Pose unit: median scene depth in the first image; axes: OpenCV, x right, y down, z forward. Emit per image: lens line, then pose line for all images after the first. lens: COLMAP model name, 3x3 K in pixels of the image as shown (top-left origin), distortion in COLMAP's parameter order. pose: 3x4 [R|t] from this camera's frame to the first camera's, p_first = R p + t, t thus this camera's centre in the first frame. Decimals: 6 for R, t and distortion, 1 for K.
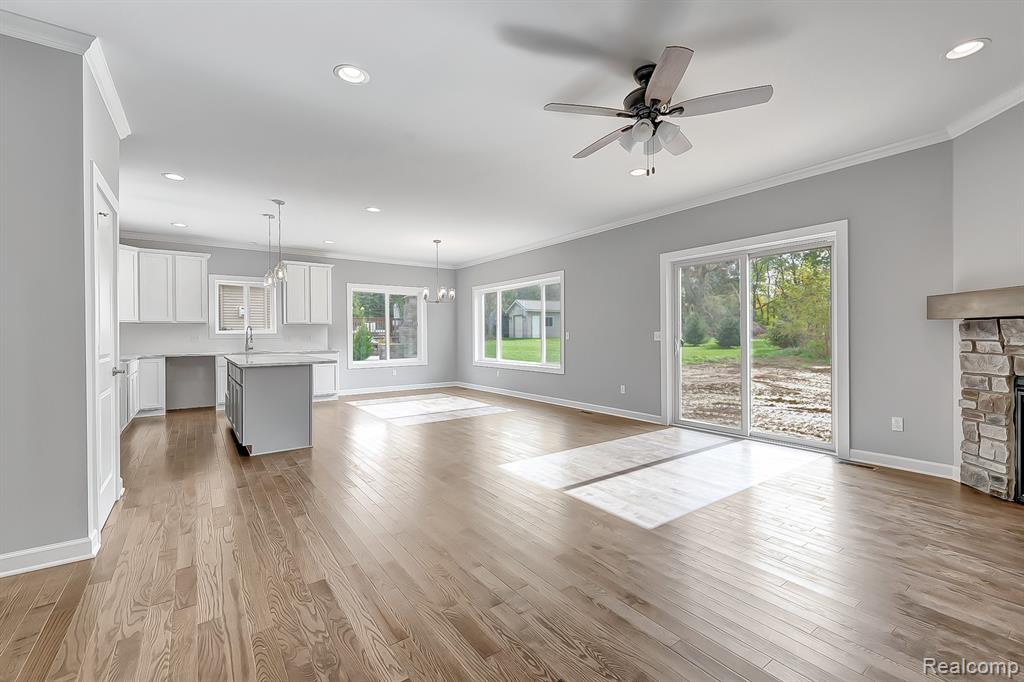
lens RADIAL K [[455.4, 0, 512.0], [0, 455.4, 341.0], [0, 0, 1]] dist [-0.000667, -0.000424]
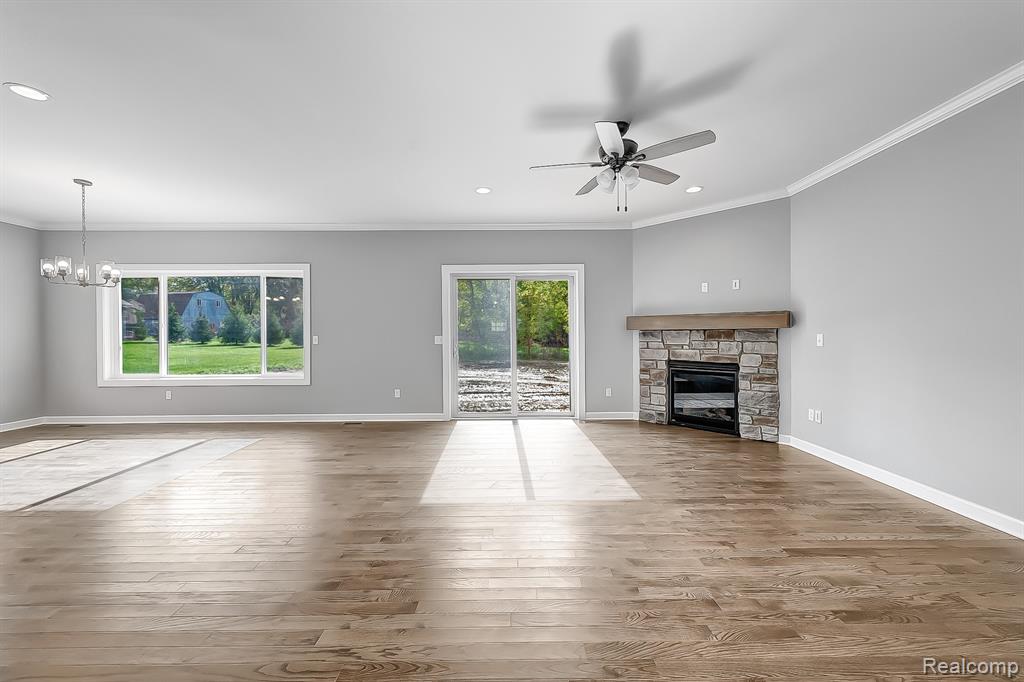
lens RADIAL K [[400.9, 0, 533.9], [0, 400.9, 339.6], [0, 0, 1]] dist [0.000422, -0.000060]
pose [[0.553553, -0.008670, 0.832769, -0.513350], [0.012055, 0.999924, 0.002397, -0.016539], [-0.832727, 0.008712, 0.553616, 0.418563]]
